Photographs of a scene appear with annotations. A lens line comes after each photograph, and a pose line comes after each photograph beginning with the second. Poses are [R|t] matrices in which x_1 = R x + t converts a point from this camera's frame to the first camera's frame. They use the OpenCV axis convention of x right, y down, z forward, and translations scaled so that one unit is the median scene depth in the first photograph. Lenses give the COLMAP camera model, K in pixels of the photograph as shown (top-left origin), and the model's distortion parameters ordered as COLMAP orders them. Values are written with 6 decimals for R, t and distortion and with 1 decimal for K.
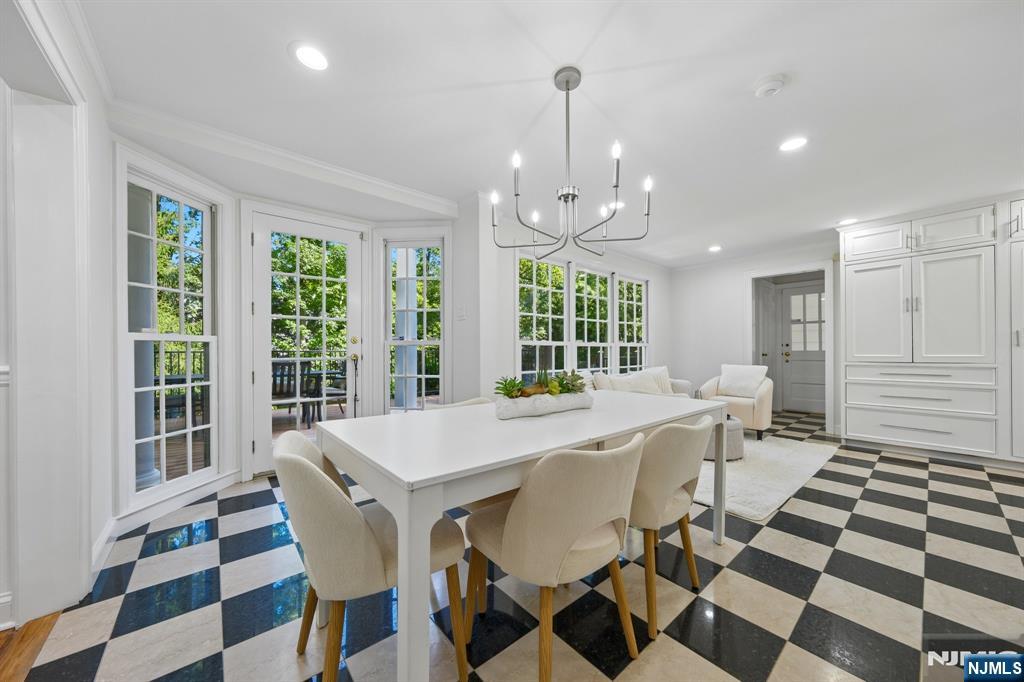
lens RADIAL K [[352.8, 0, 507.3], [0, 352.8, 349.3], [0, 0, 1]] dist [-0.009999, 0.000203]
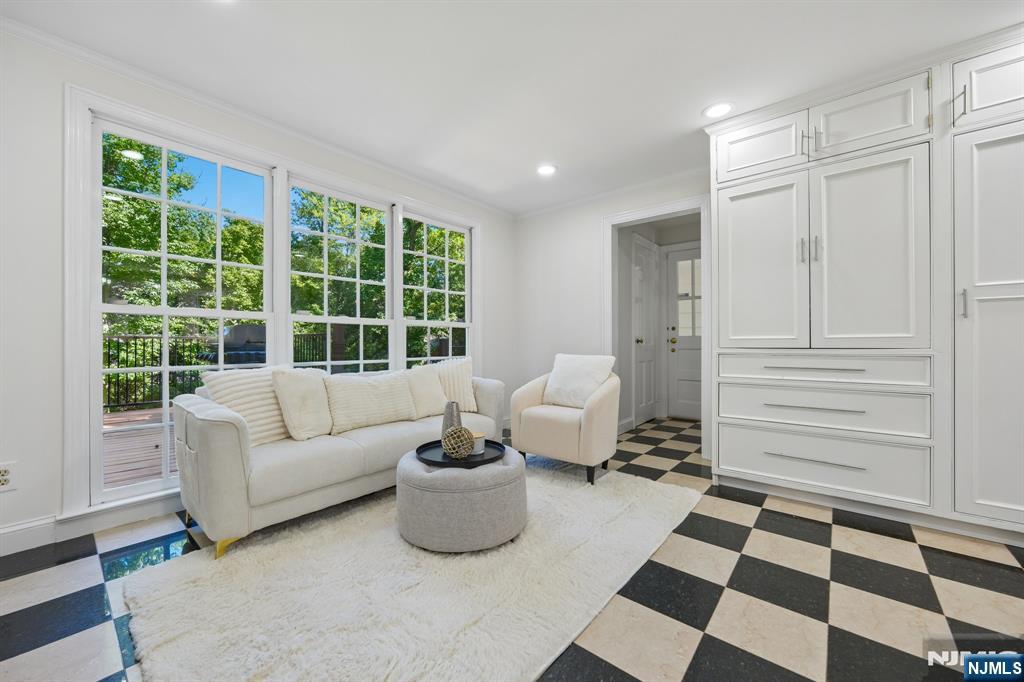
lens RADIAL K [[390.7, 0, 512.0], [0, 390.7, 341.0], [0, 0, 1]] dist [-0.010588, -0.000101]
pose [[0.982537, 0.003443, 0.186036, 0.522970], [-0.003399, 0.999994, -0.000553, 0.026770], [-0.186037, -0.000089, 0.982543, 0.428895]]
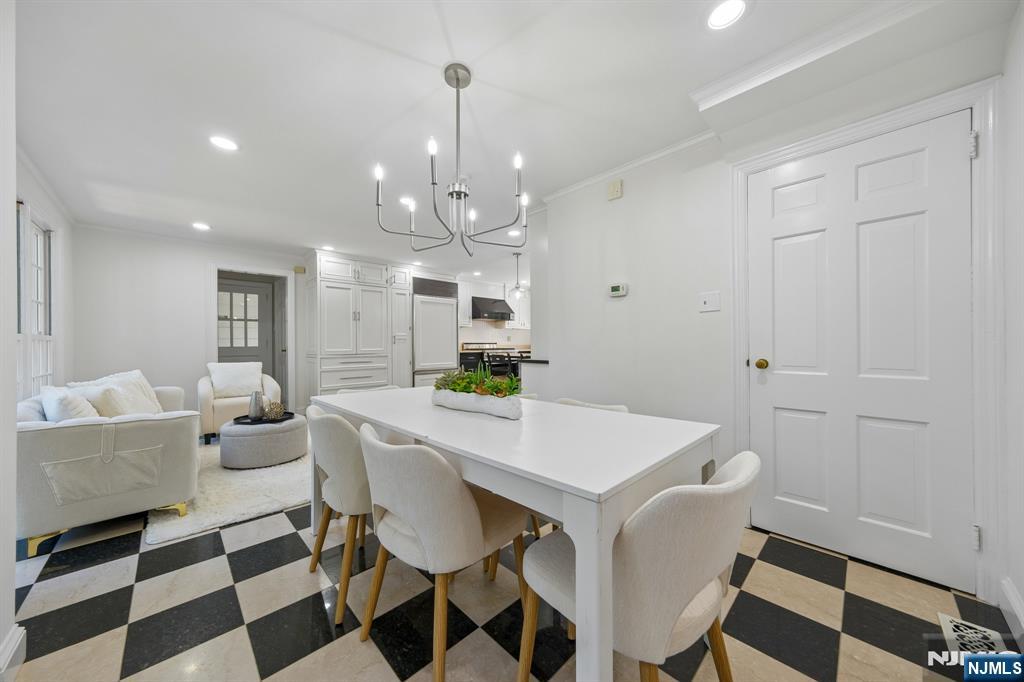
lens RADIAL K [[352.8, 0, 507.3], [0, 352.8, 349.3], [0, 0, 1]] dist [-0.009999, 0.000203]
pose [[-0.077147, -0.009445, 0.996975, -0.402991], [0.000638, 0.999954, 0.009523, 0.001923], [-0.997020, 0.001371, -0.077137, 0.438982]]
